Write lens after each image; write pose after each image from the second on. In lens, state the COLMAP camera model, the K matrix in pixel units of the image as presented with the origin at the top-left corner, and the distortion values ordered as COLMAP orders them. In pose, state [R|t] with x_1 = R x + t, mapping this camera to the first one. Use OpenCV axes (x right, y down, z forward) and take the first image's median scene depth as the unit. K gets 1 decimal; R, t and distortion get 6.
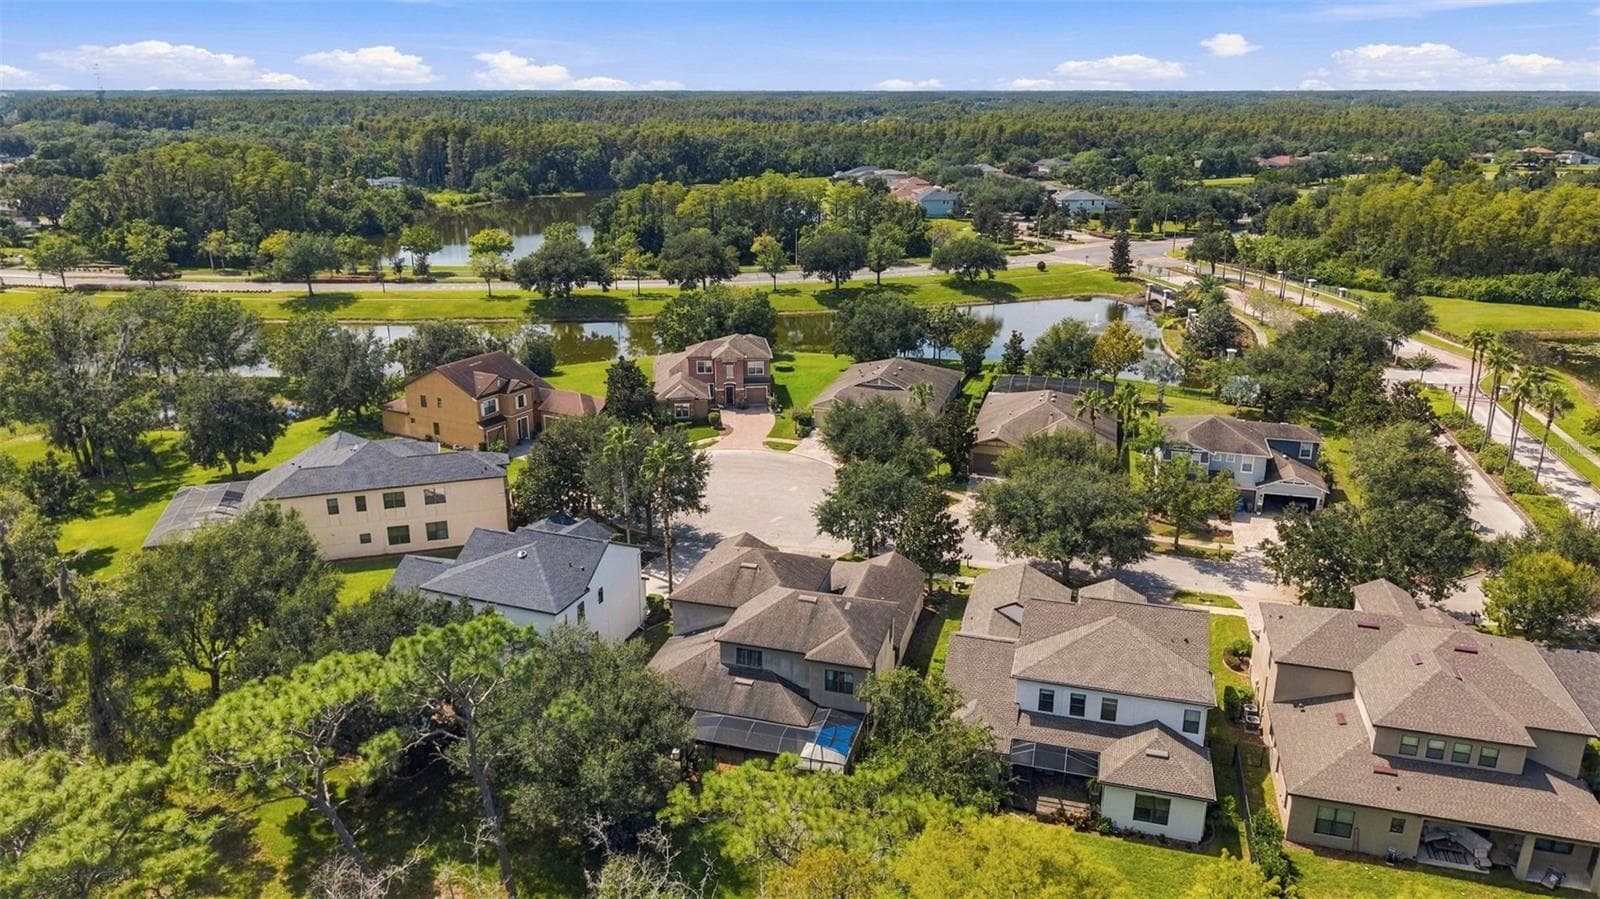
lens RADIAL K [[1044.0, 0, 800.0], [0, 1044.0, 449.5], [0, 0, 1]] dist [0.080405, -0.083240]
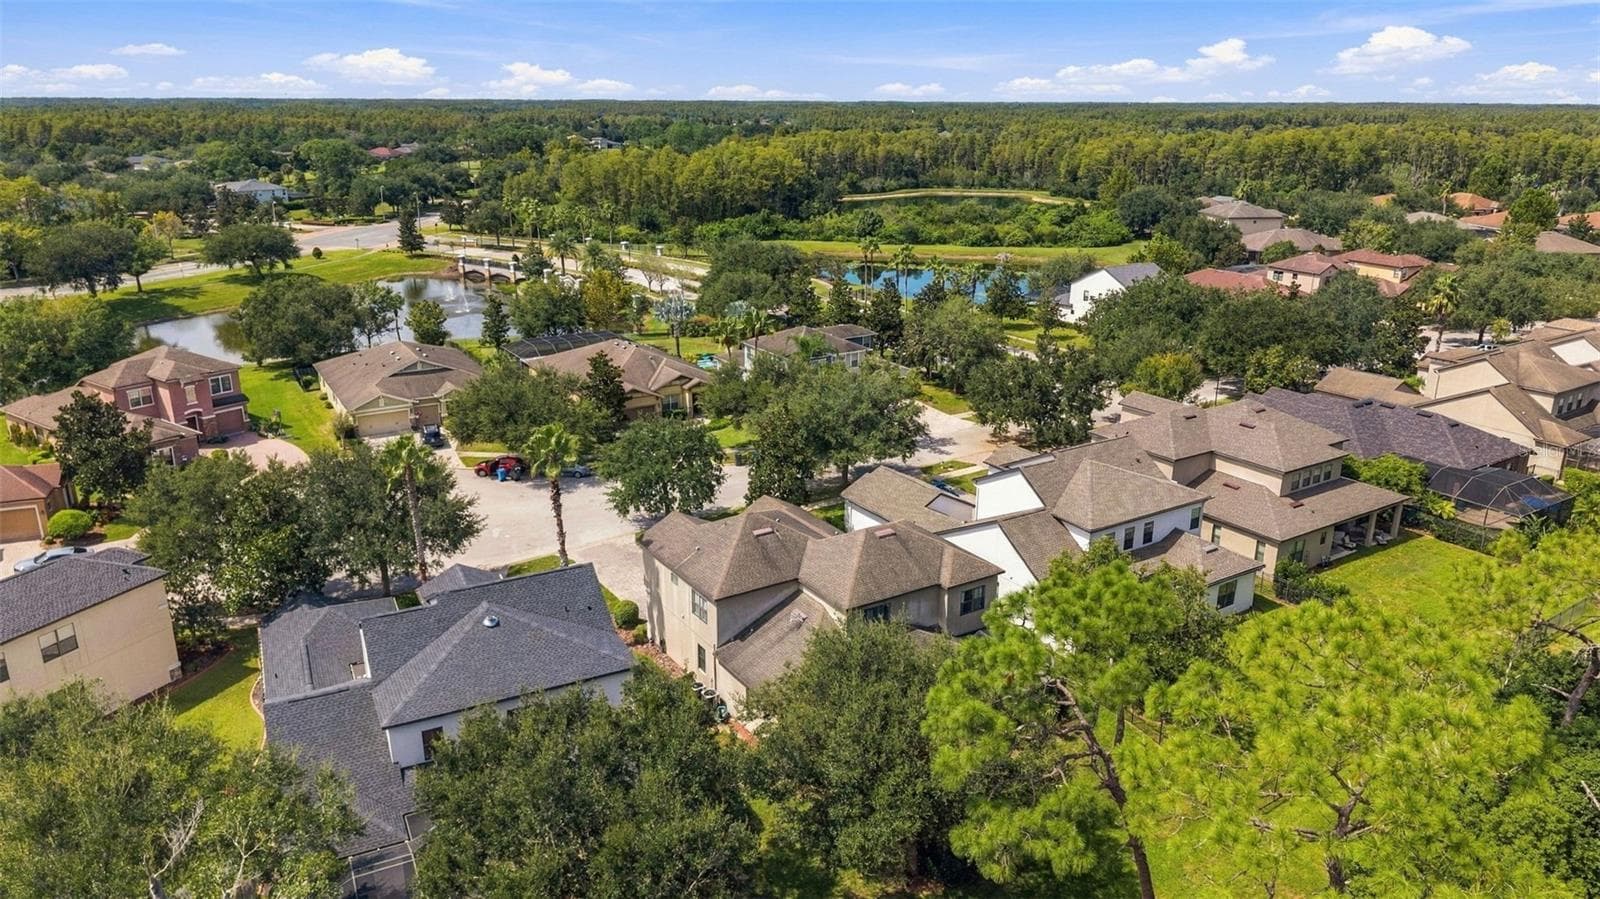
lens RADIAL K [[1044.0, 0, 800.0], [0, 1044.0, 449.5], [0, 0, 1]] dist [0.080405, -0.083240]
pose [[0.675134, -0.237045, 0.698573, -0.184895], [0.239613, 0.966086, 0.096246, -0.006160], [-0.697696, 0.102408, 0.709037, 0.133469]]
